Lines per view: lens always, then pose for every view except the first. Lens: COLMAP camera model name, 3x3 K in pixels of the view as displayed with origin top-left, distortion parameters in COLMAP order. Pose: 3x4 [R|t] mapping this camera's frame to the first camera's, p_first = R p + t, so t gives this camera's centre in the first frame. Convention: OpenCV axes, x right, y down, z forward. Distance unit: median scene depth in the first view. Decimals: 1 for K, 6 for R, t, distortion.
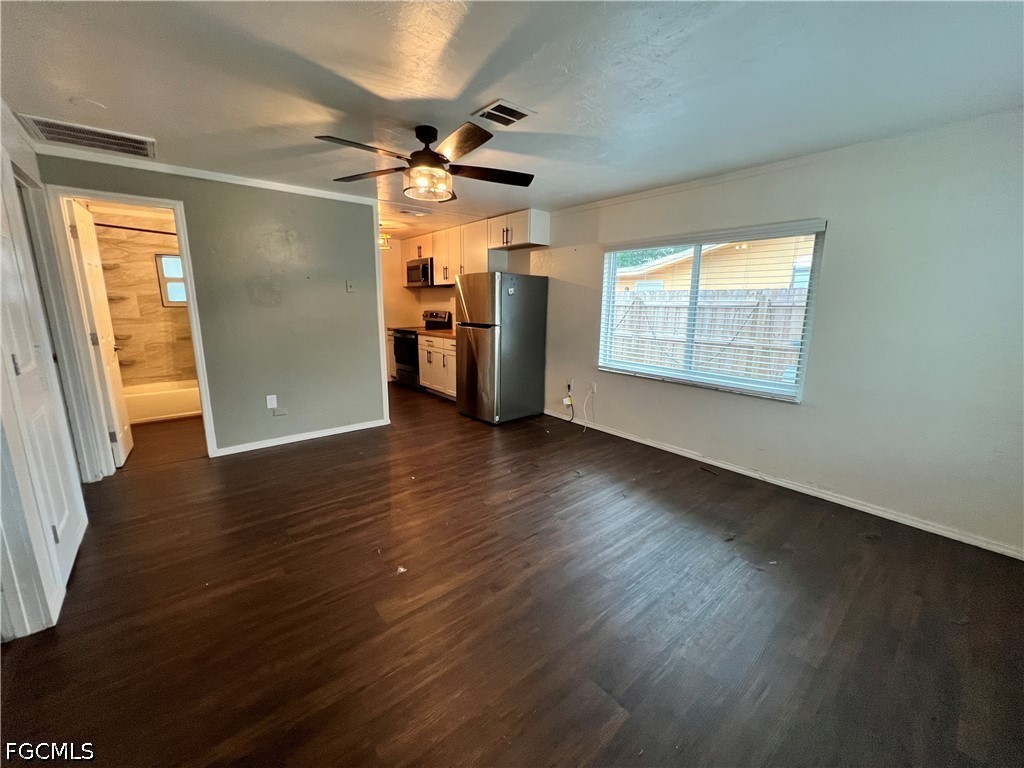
lens RADIAL K [[408.3, 0, 512.0], [0, 408.3, 384.0], [0, 0, 1]] dist [-0.006745, 0.000948]
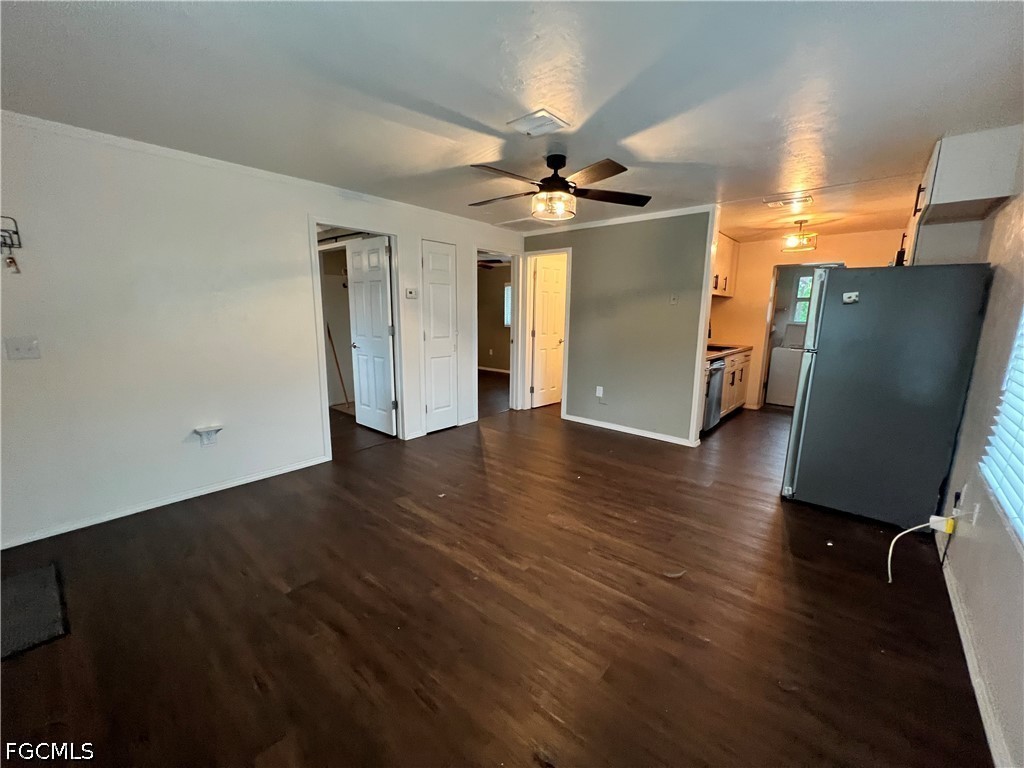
lens RADIAL K [[410.9, 0, 509.9], [0, 410.9, 383.2], [0, 0, 1]] dist [-0.010146, 0.002846]
pose [[0.148026, 0.162460, -0.975549, 0.385379], [-0.206418, 0.969766, 0.130176, -0.057400], [0.967202, 0.182102, 0.177086, 0.314630]]
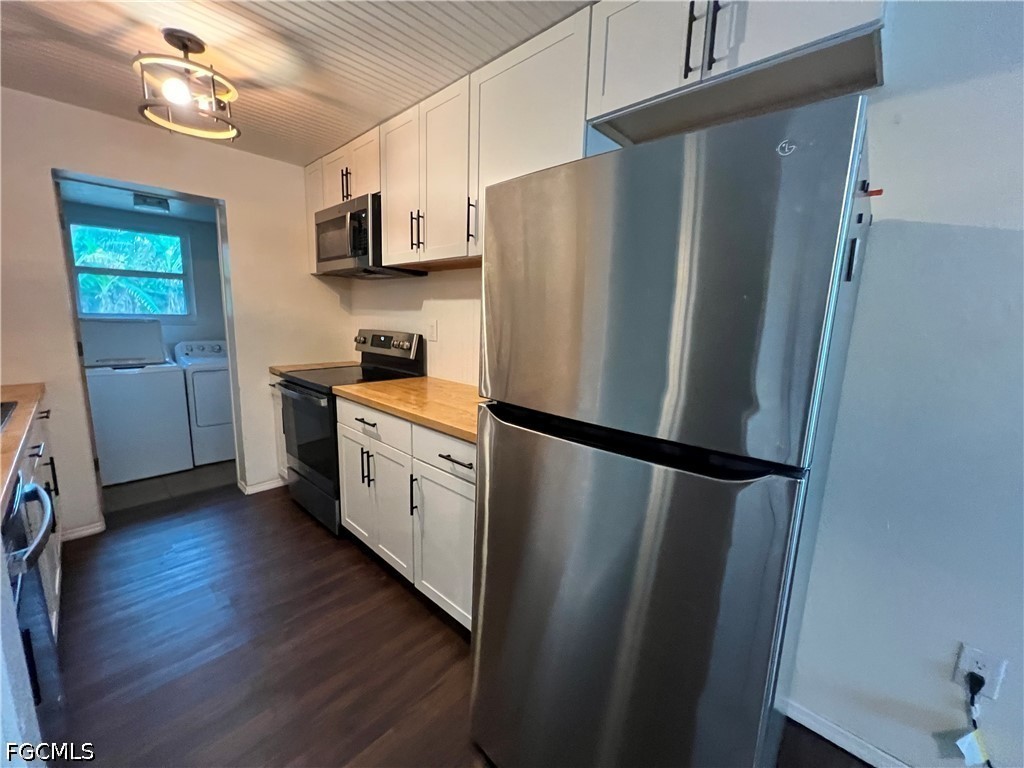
lens RADIAL K [[408.3, 0, 512.0], [0, 408.3, 384.0], [0, 0, 1]] dist [-0.006745, 0.000948]
pose [[0.992444, 0.003177, 0.122658, -0.118530], [0.000432, 0.999568, -0.029381, -0.122330], [-0.122698, 0.029212, 0.992014, 0.616546]]
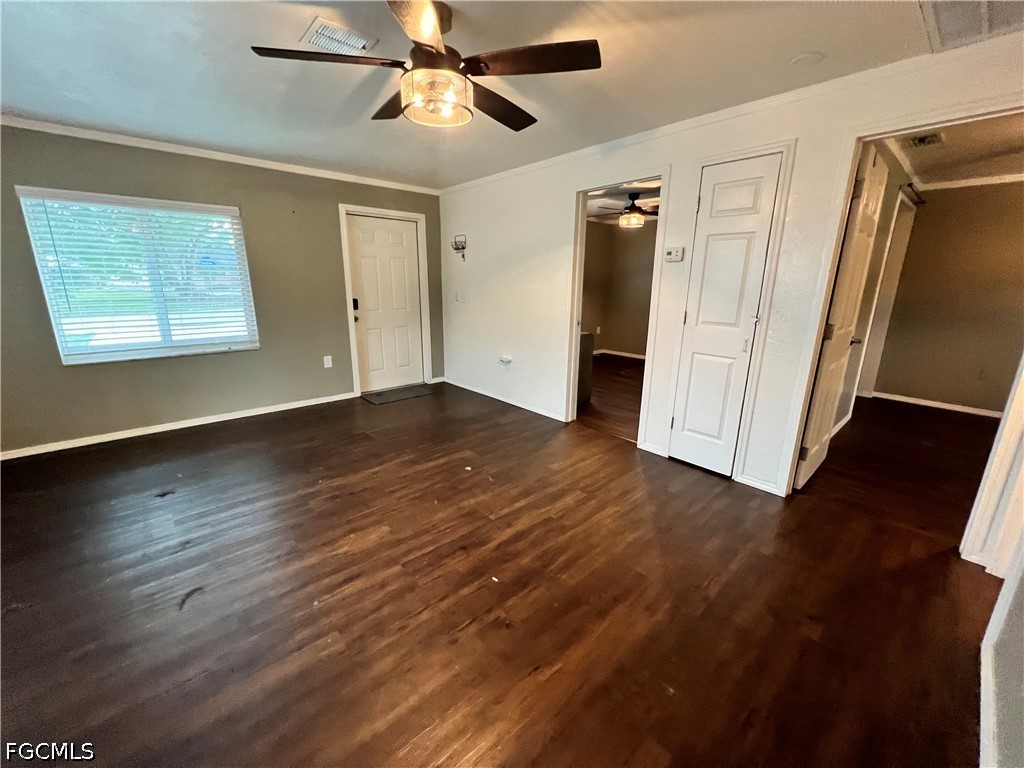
lens RADIAL K [[408.3, 0, 512.0], [0, 408.3, 384.0], [0, 0, 1]] dist [-0.006745, 0.000948]
pose [[-0.999352, -0.017151, -0.031649, -0.129367], [-0.029227, 0.899856, 0.435208, -0.146896], [0.021016, 0.435851, -0.899774, 0.745177]]
